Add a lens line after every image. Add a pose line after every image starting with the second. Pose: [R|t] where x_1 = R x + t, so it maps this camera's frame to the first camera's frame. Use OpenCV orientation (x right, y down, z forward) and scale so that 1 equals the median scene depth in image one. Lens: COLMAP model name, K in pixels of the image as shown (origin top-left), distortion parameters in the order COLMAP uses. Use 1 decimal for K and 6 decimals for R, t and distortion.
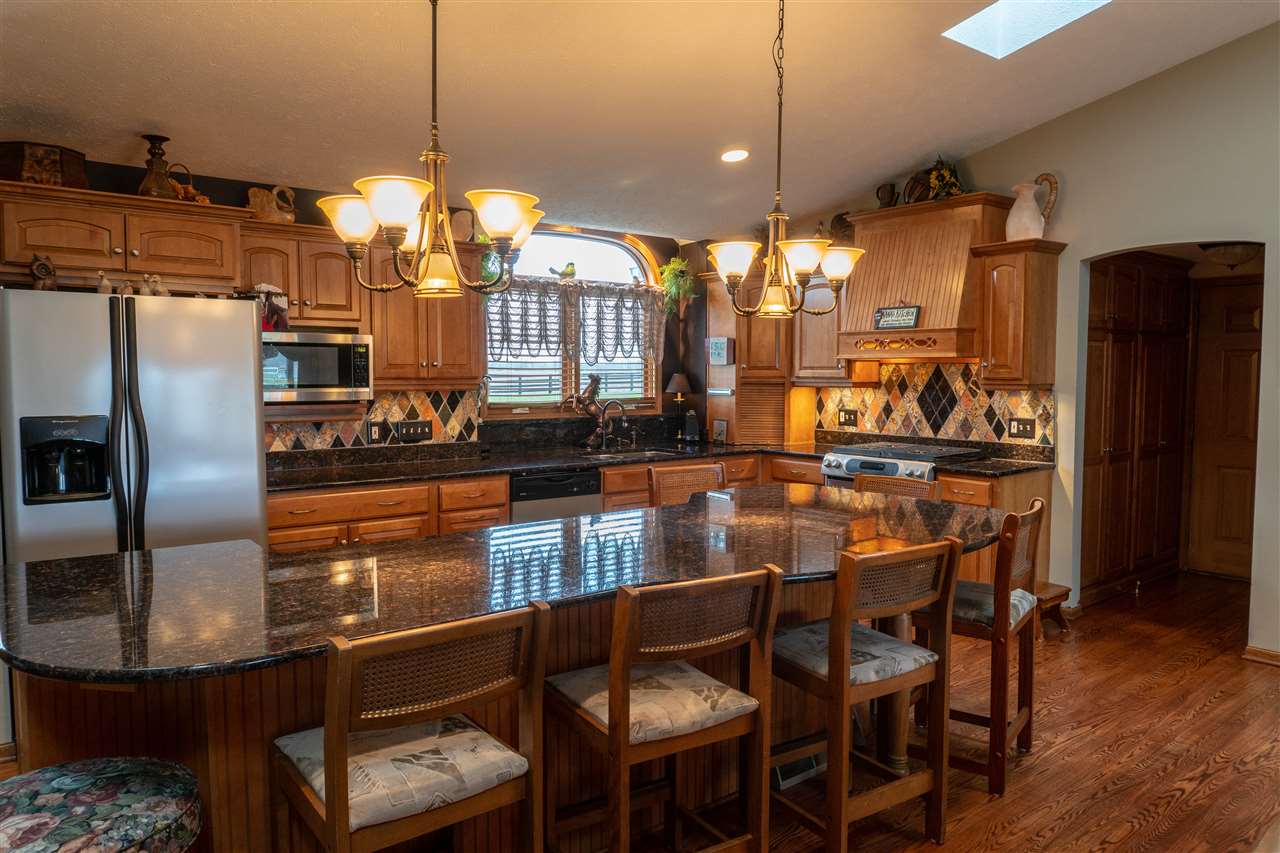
lens RADIAL K [[843.1, 0, 640.0], [0, 843.1, 426.5], [0, 0, 1]] dist [-0.027048, 0.001287]
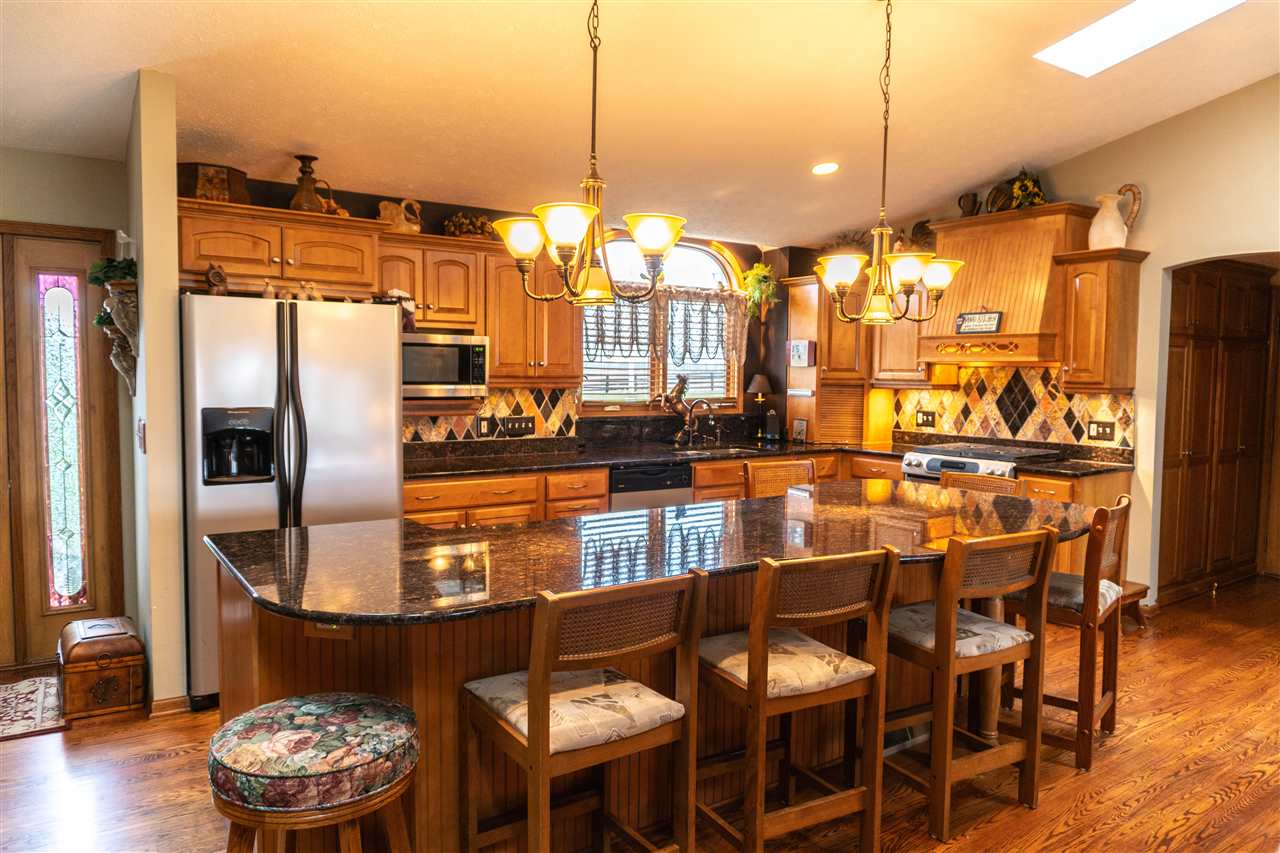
lens RADIAL K [[843.1, 0, 640.0], [0, 843.1, 426.5], [0, 0, 1]] dist [-0.027048, 0.001287]
pose [[0.997996, 0.012692, -0.061988, -0.045819], [-0.012715, 0.999919, 0.000019, 0.003887], [0.061984, 0.000770, 0.998077, -0.059698]]
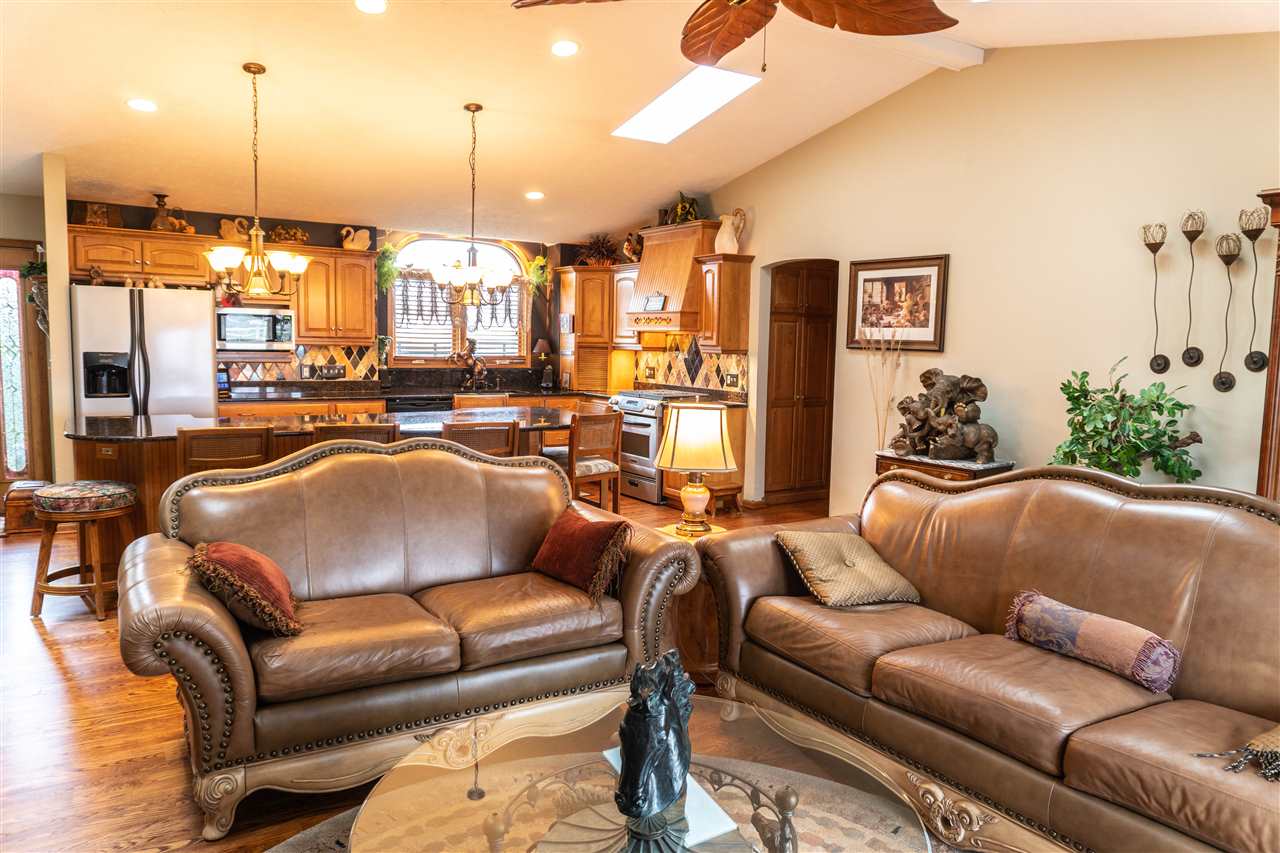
lens RADIAL K [[843.1, 0, 640.0], [0, 843.1, 426.5], [0, 0, 1]] dist [-0.027048, 0.001287]
pose [[0.996479, 0.029826, -0.078360, 0.402866], [-0.026923, 0.998921, 0.037839, 0.030948], [0.079404, -0.035596, 0.996207, -0.479151]]
